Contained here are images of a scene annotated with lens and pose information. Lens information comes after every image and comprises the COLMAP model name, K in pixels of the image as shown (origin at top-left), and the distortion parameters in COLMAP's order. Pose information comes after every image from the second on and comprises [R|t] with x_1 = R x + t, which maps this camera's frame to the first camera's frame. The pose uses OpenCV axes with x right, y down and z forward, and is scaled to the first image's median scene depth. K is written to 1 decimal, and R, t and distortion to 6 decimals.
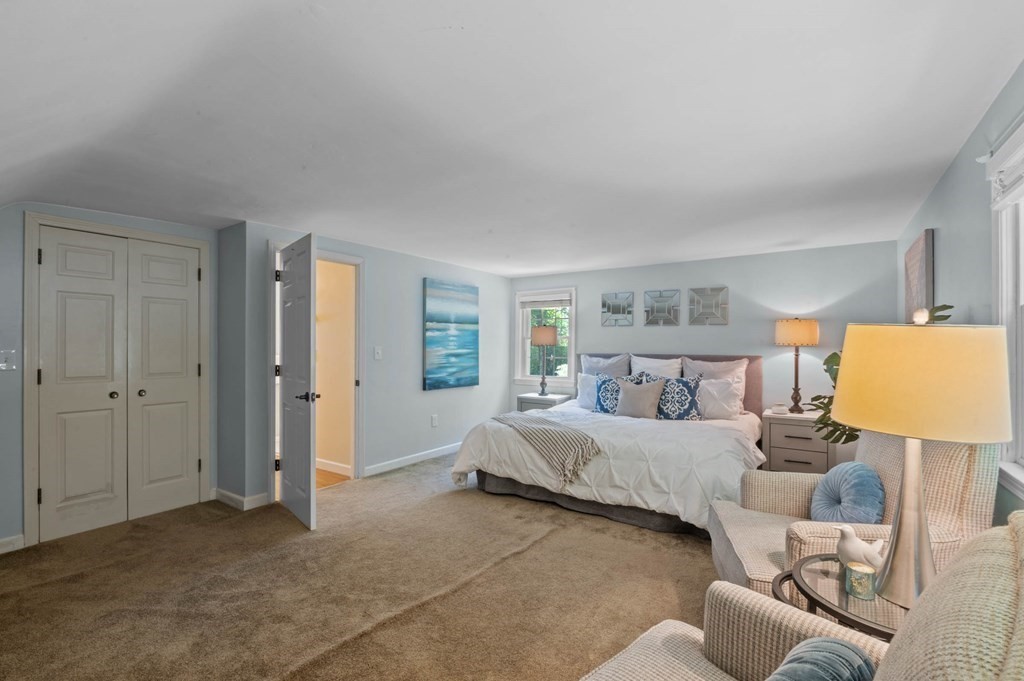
lens RADIAL K [[462.8, 0, 511.4], [0, 462.8, 343.6], [0, 0, 1]] dist [-0.007371, -0.000687]
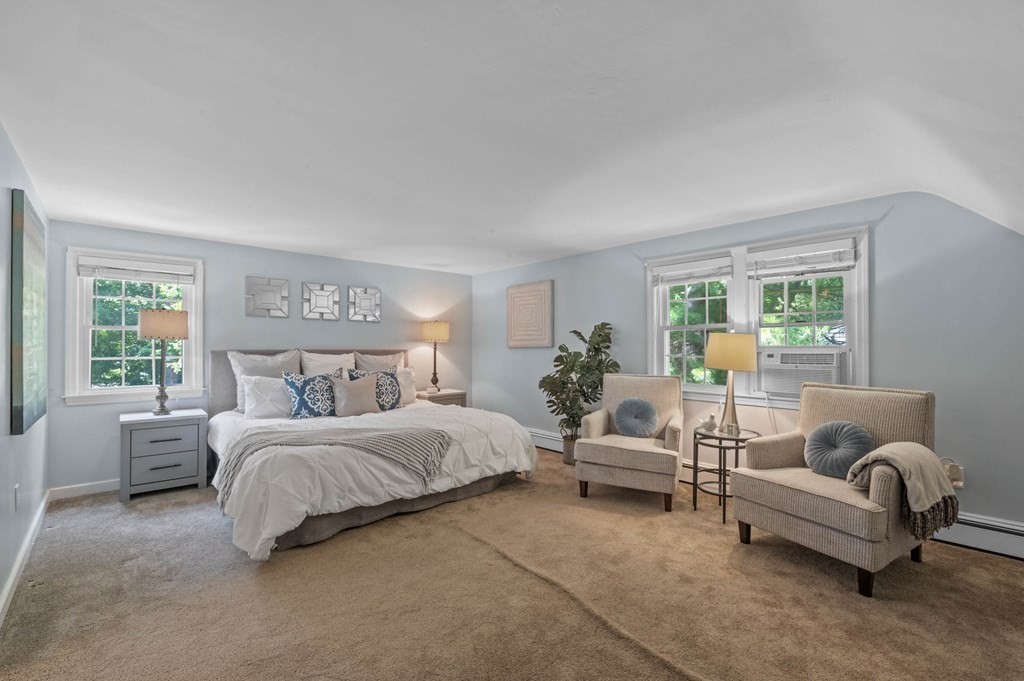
lens RADIAL K [[443.4, 0, 512.2], [0, 443.4, 345.7], [0, 0, 1]] dist [-0.005951, -0.000746]
pose [[0.220483, -0.001189, 0.975390, -0.582145], [-0.006197, 0.999977, 0.002620, 0.011575], [-0.975371, -0.006622, 0.220470, 0.494135]]
